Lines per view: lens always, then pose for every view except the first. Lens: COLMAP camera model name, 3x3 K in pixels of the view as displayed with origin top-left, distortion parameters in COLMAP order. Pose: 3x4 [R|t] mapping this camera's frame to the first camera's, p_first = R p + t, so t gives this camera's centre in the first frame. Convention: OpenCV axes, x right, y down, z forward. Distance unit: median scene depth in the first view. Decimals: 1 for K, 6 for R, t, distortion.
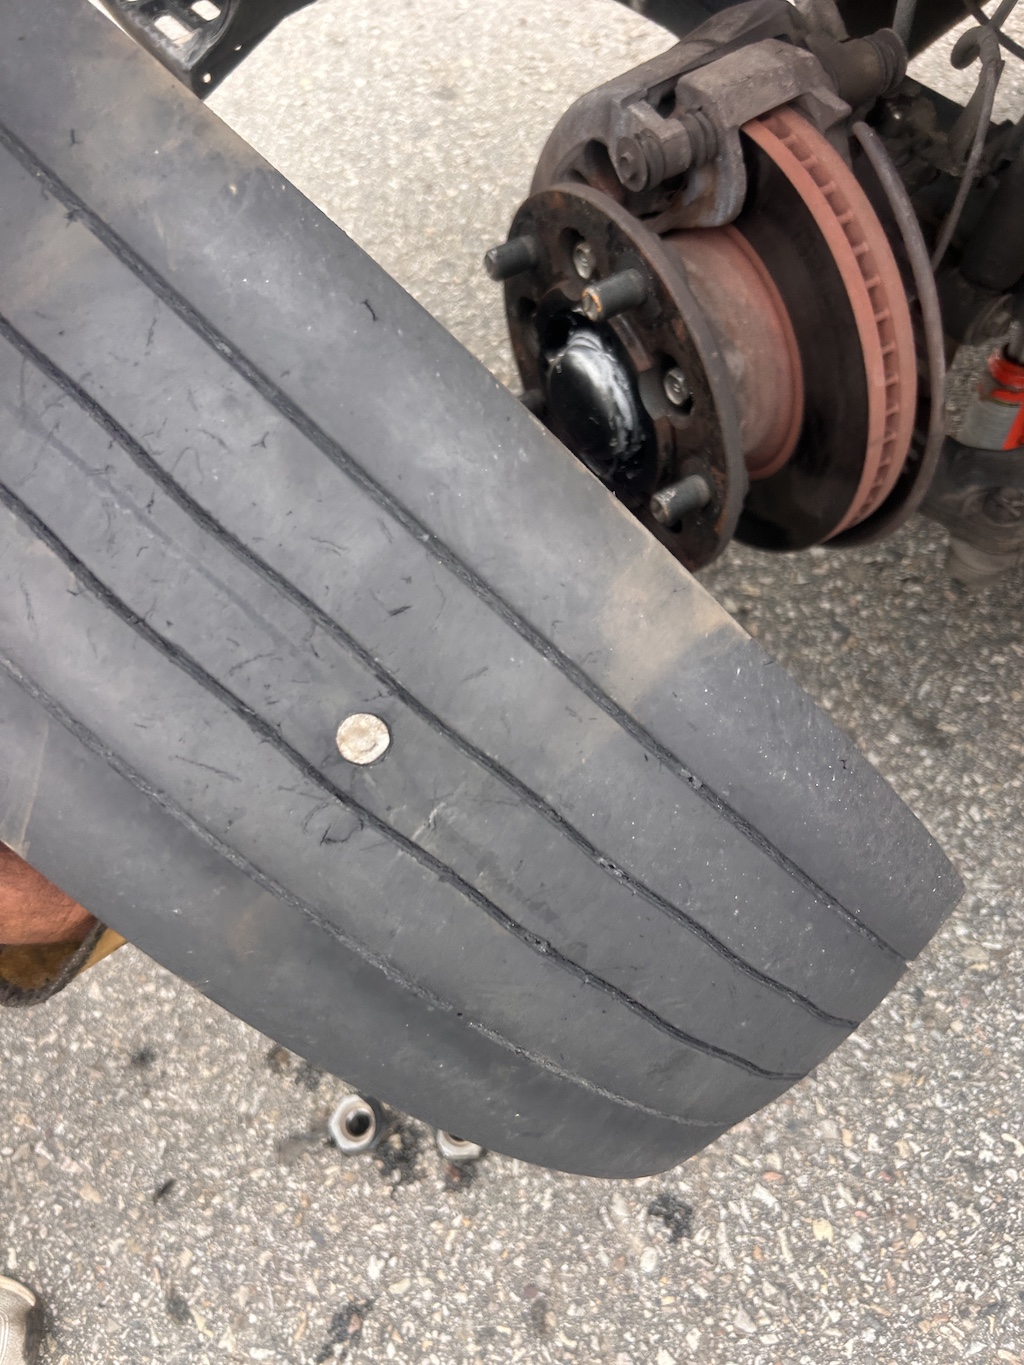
lens RADIAL K [[1046.3, 0, 504.7], [0, 1046.3, 686.0], [0, 0, 1]] dist [0.010815, -0.020625]
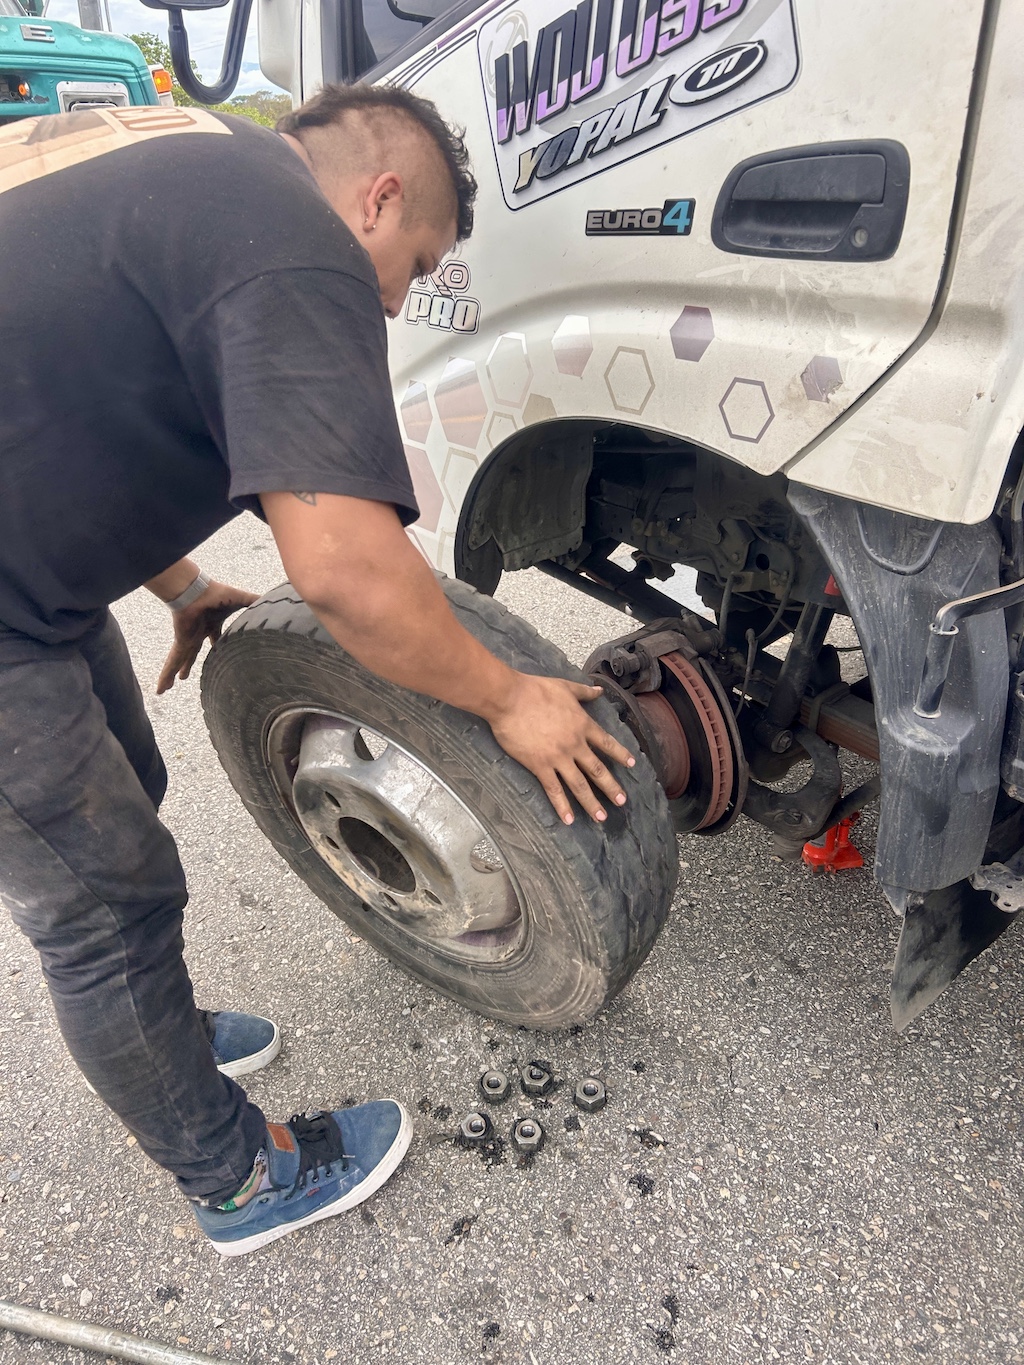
lens RADIAL K [[1046.3, 0, 511.4], [0, 1046.3, 678.0], [0, 0, 1]] dist [0.010815, -0.020625]
pose [[0.998418, 0.046630, -0.031419, -0.051330], [-0.055931, 0.880949, -0.469894, 0.609201], [0.005767, 0.470907, 0.882164, -1.032444]]
